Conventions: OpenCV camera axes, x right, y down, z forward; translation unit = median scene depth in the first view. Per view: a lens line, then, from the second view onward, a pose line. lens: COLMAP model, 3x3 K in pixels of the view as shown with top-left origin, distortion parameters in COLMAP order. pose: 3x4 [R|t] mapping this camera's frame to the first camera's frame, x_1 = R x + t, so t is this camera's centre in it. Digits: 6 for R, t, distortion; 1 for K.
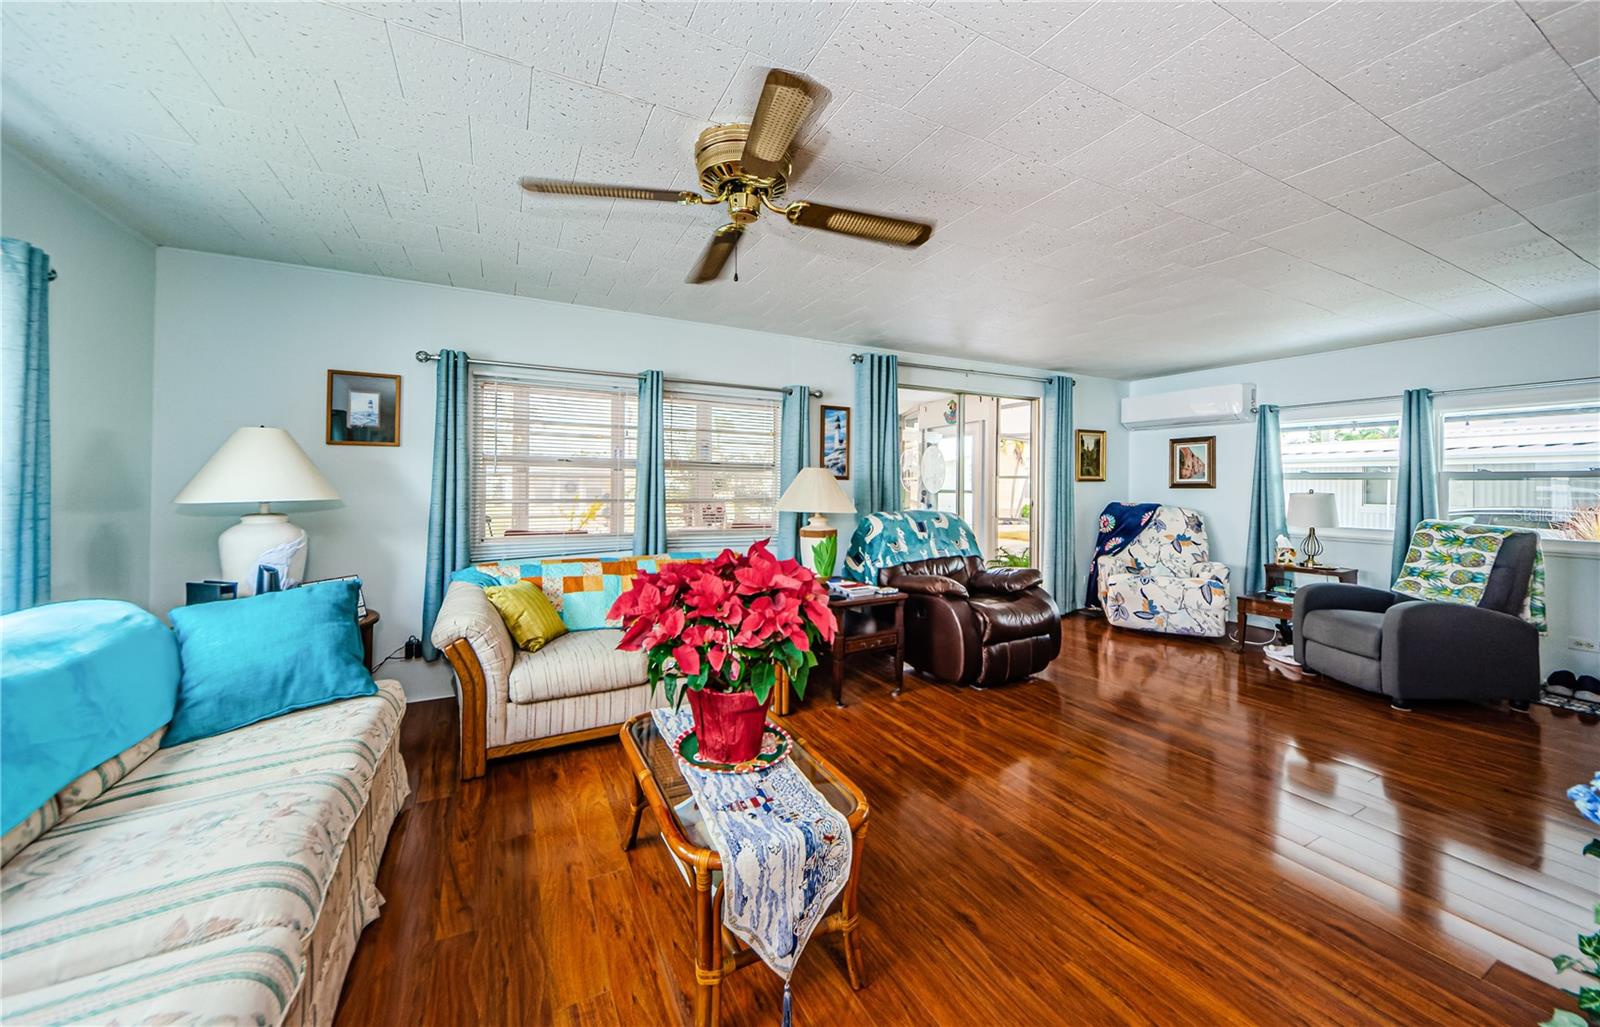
lens RADIAL K [[600.9, 0, 826.9], [0, 600.9, 476.9], [0, 0, 1]] dist [-0.002843, -0.000390]
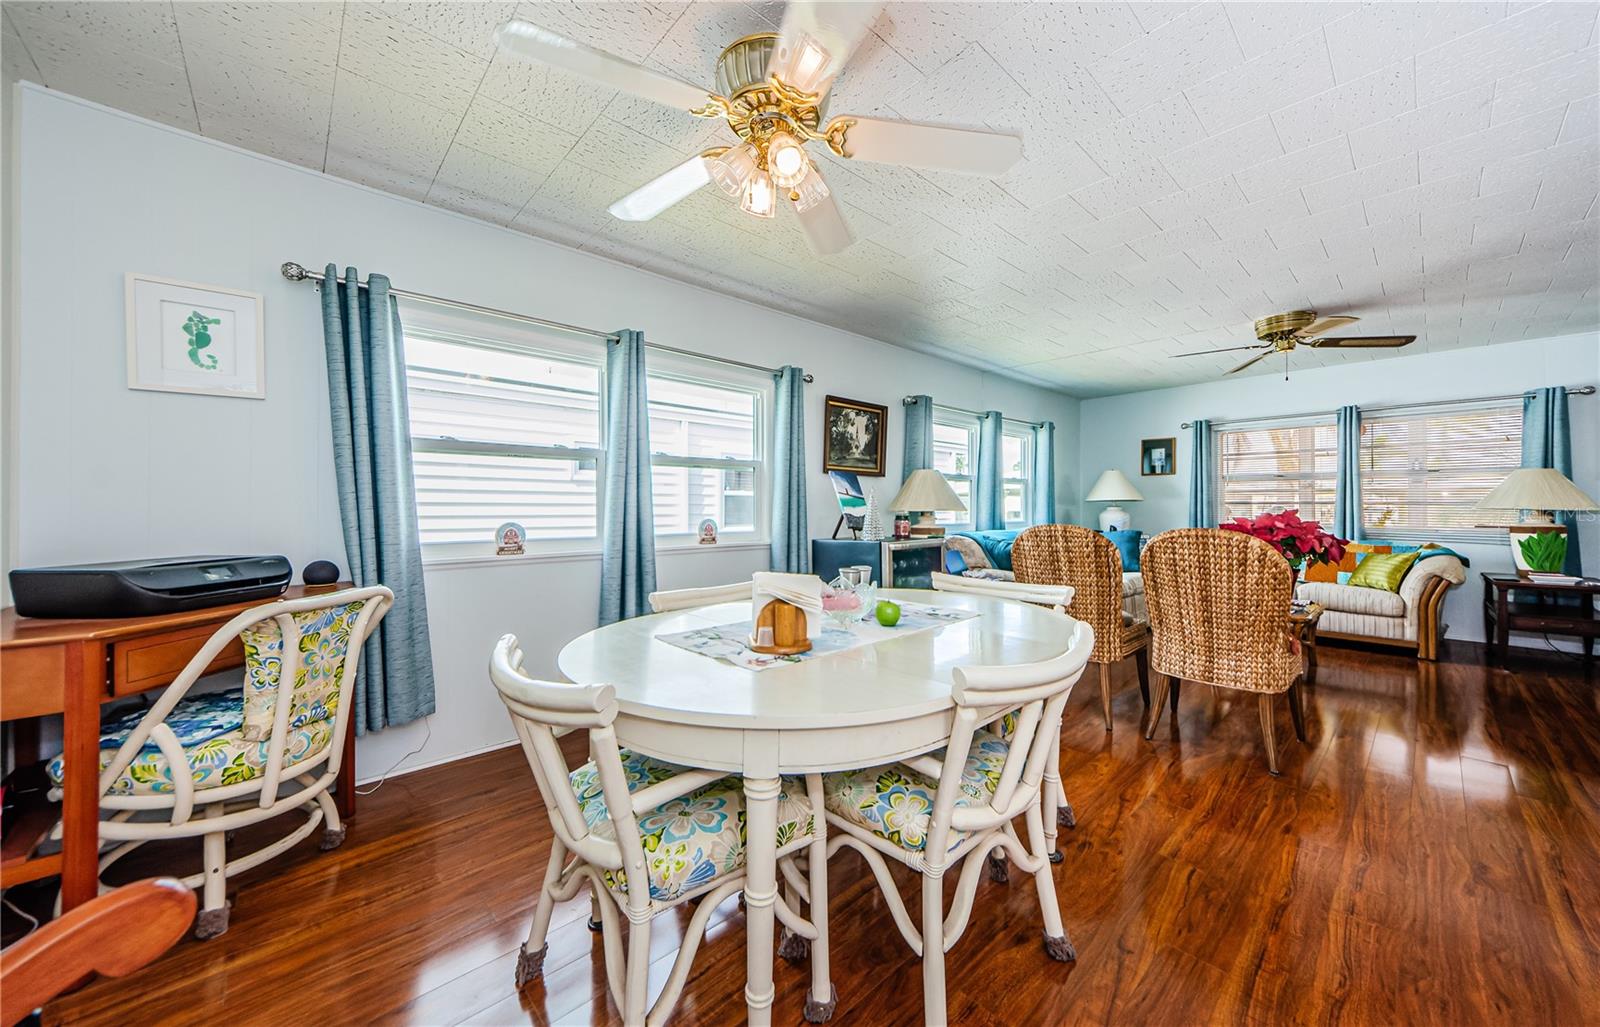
lens RADIAL K [[564.8, 0, 802.2], [0, 564.8, 506.3], [0, 0, 1]] dist [0.002038, -0.000030]
pose [[0.237251, -0.005628, -0.971432, 0.794015], [0.013772, 0.999902, -0.002429, 0.043125], [0.971351, -0.012803, 0.237305, -0.623265]]
